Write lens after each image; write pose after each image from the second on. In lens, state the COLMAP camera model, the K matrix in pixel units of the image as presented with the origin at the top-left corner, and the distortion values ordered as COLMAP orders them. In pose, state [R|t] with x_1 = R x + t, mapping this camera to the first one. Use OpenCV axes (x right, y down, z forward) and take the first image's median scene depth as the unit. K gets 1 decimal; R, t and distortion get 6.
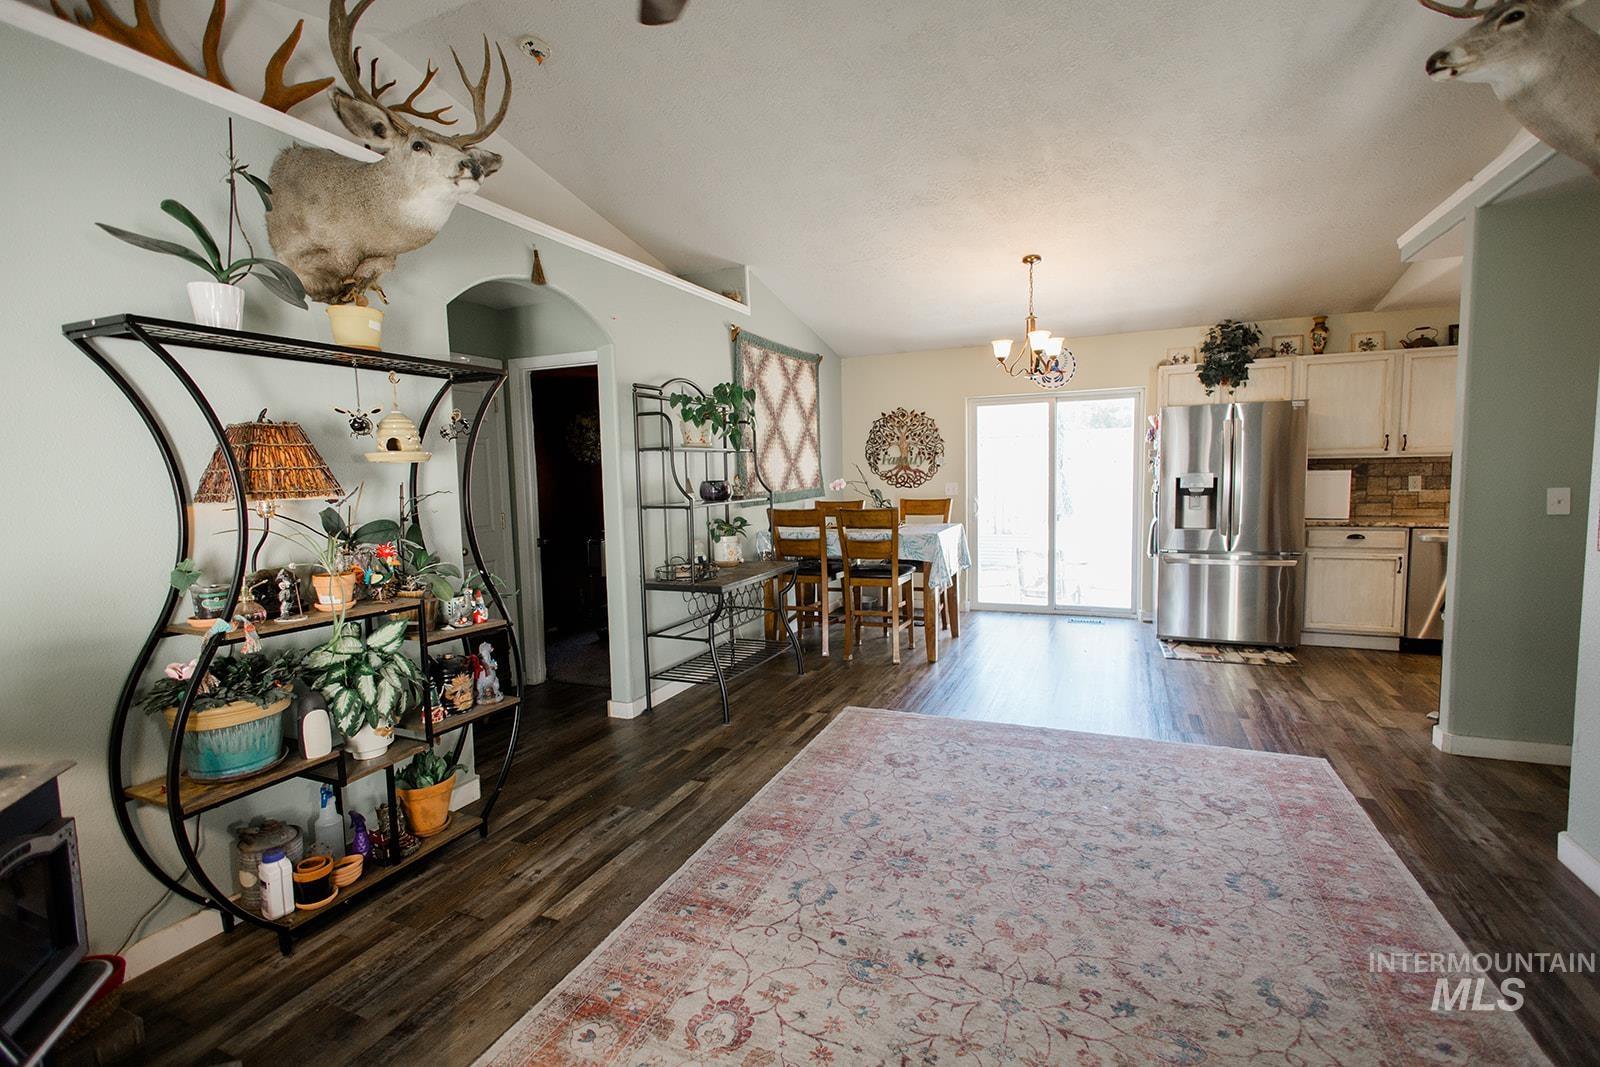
lens RADIAL K [[754.4, 0, 807.0], [0, 754.4, 529.1], [0, 0, 1]] dist [0.003101, -0.001937]
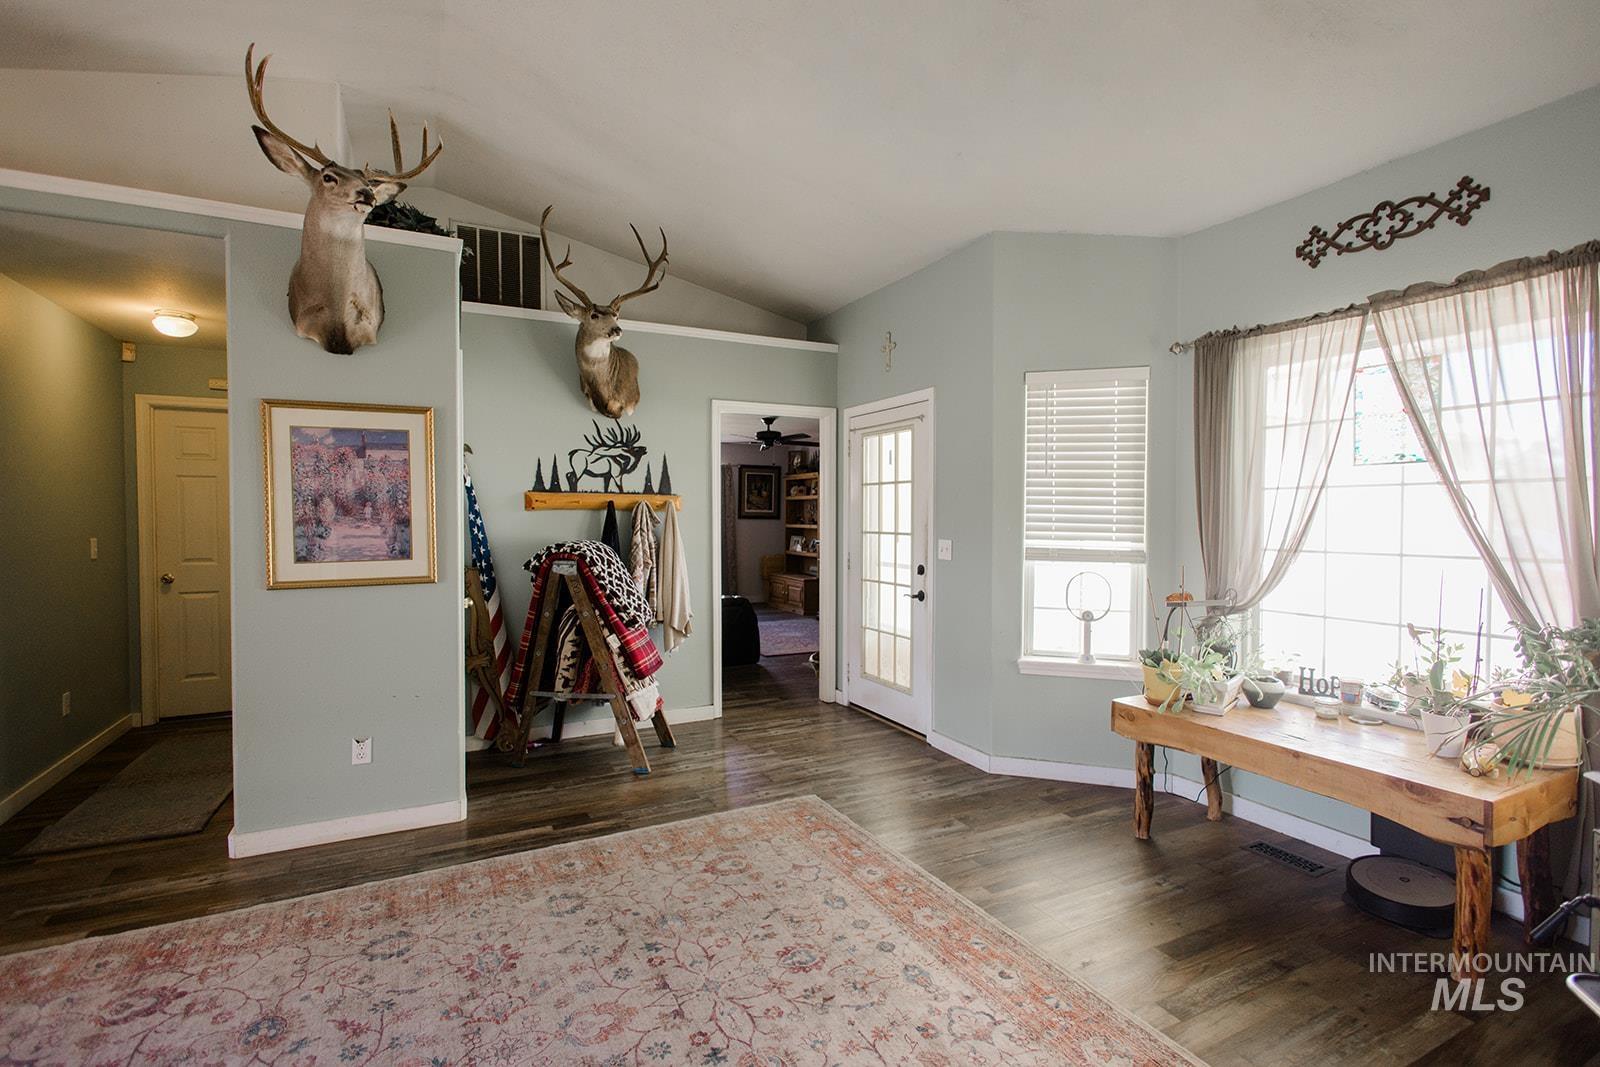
lens RADIAL K [[731.7, 0, 800.0], [0, 731.7, 533.5], [0, 0, 1]] dist [-0.026416, 0.026060]
pose [[-0.768539, 0.005812, 0.639776, -0.241666], [0.066509, 0.995267, 0.070854, -0.051345], [-0.636337, 0.097005, -0.765288, 0.761932]]
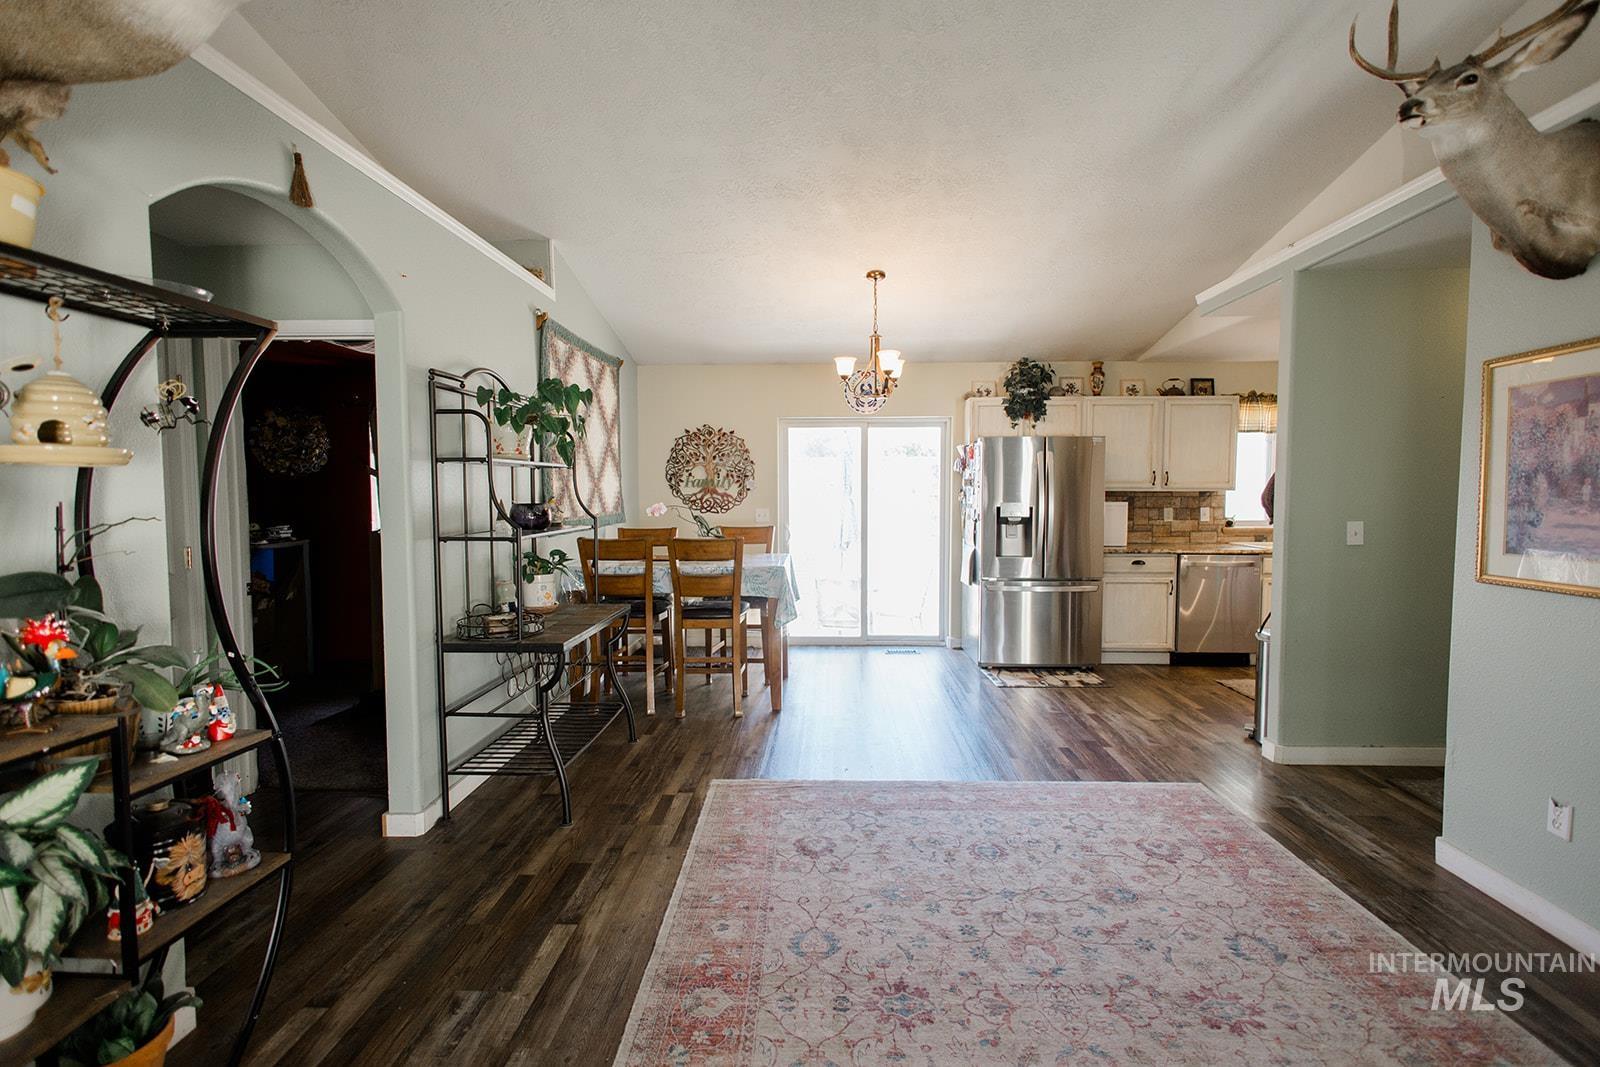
lens RADIAL K [[754.4, 0, 807.0], [0, 754.4, 529.1], [0, 0, 1]] dist [0.003101, -0.001937]
pose [[0.928616, 0.002109, 0.371036, -0.153775], [0.009362, 0.999532, -0.029112, -0.013333], [-0.370924, 0.030507, 0.928162, 0.185948]]
